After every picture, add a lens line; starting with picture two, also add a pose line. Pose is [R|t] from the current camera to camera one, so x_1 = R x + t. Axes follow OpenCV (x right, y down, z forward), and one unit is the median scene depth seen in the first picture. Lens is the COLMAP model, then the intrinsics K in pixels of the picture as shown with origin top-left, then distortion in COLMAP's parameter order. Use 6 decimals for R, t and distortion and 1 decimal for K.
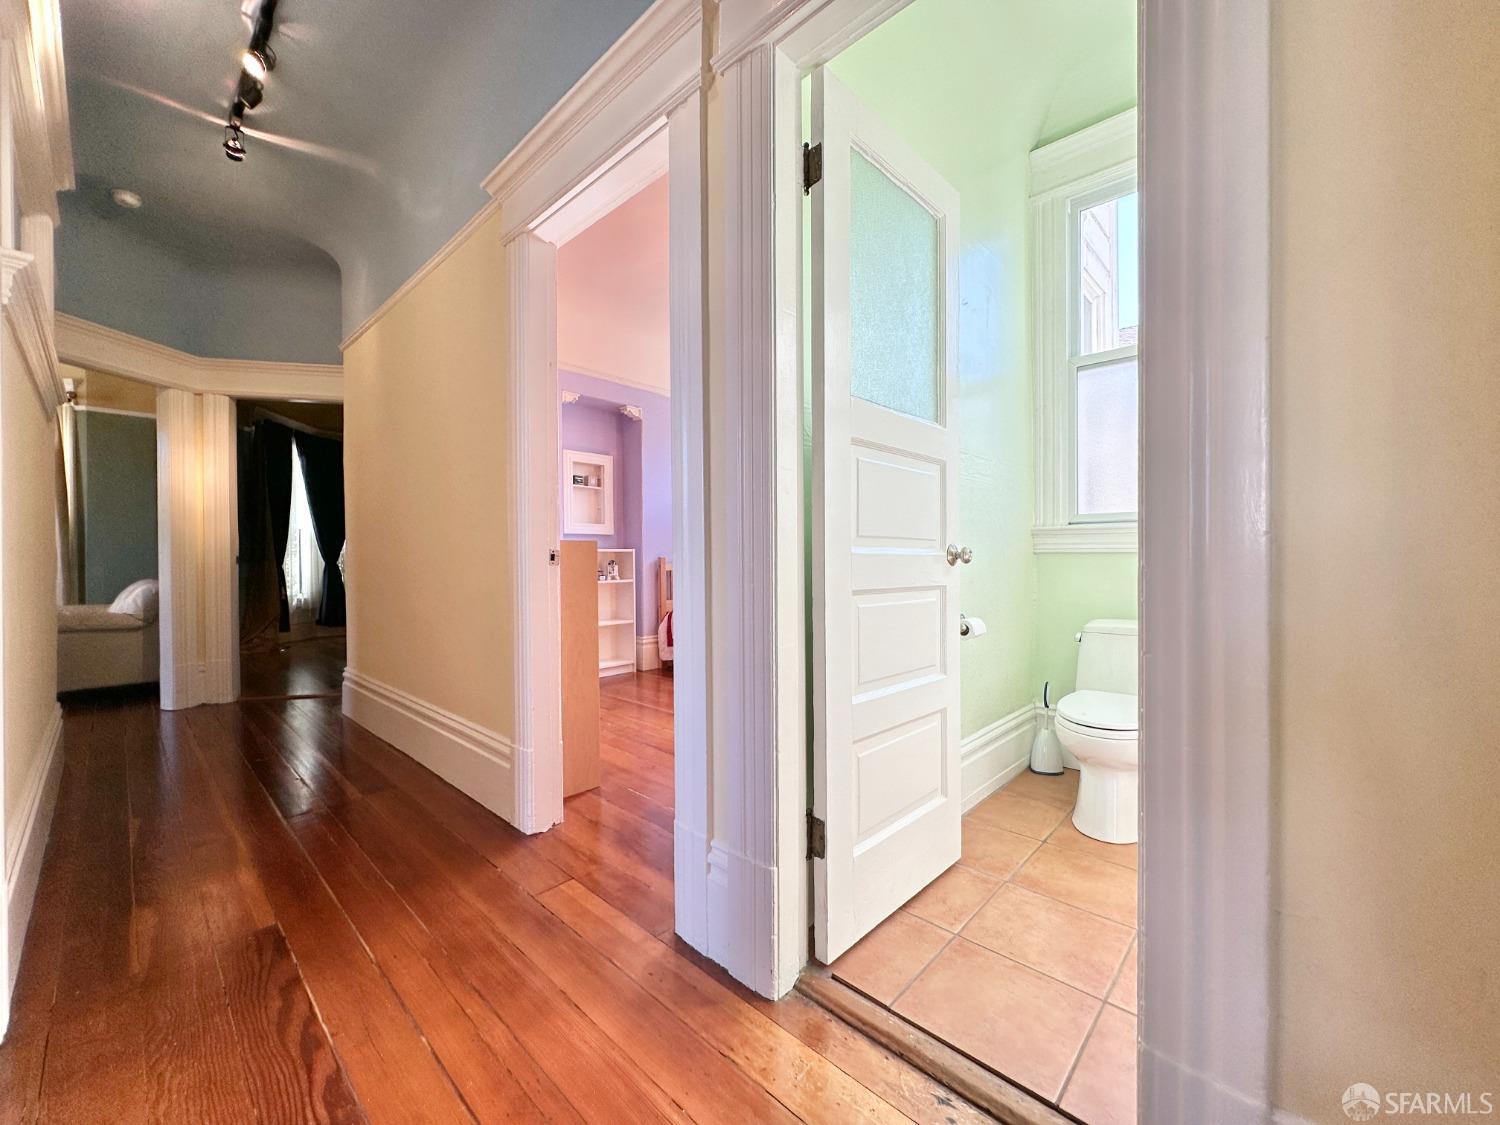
lens RADIAL K [[594.7, 0, 750.5], [0, 594.7, 560.7], [0, 0, 1]] dist [-0.001052, 0.000020]
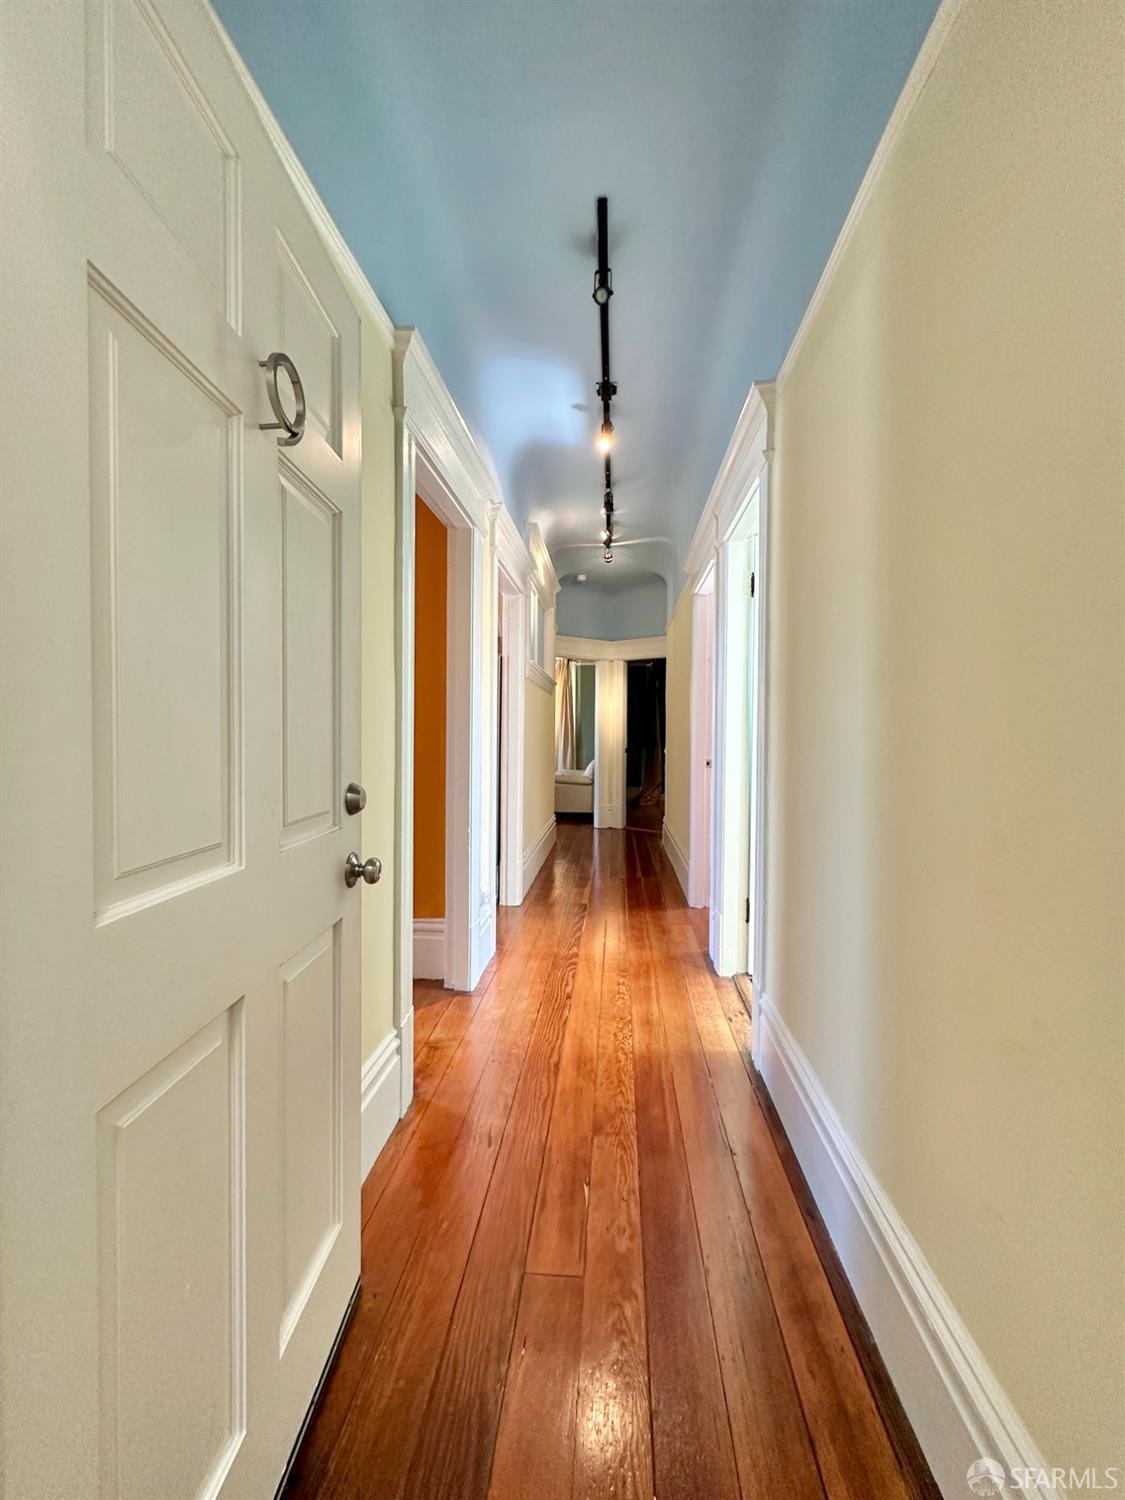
lens RADIAL K [[599.2, 0, 562.5], [0, 599.2, 750.0], [0, 0, 1]] dist [-0.000924, -0.000106]
pose [[0.612855, 0.028812, -0.789670, 0.564638], [-0.014946, 0.999579, 0.024871, -0.057032], [0.790054, -0.003440, 0.613028, -0.328052]]
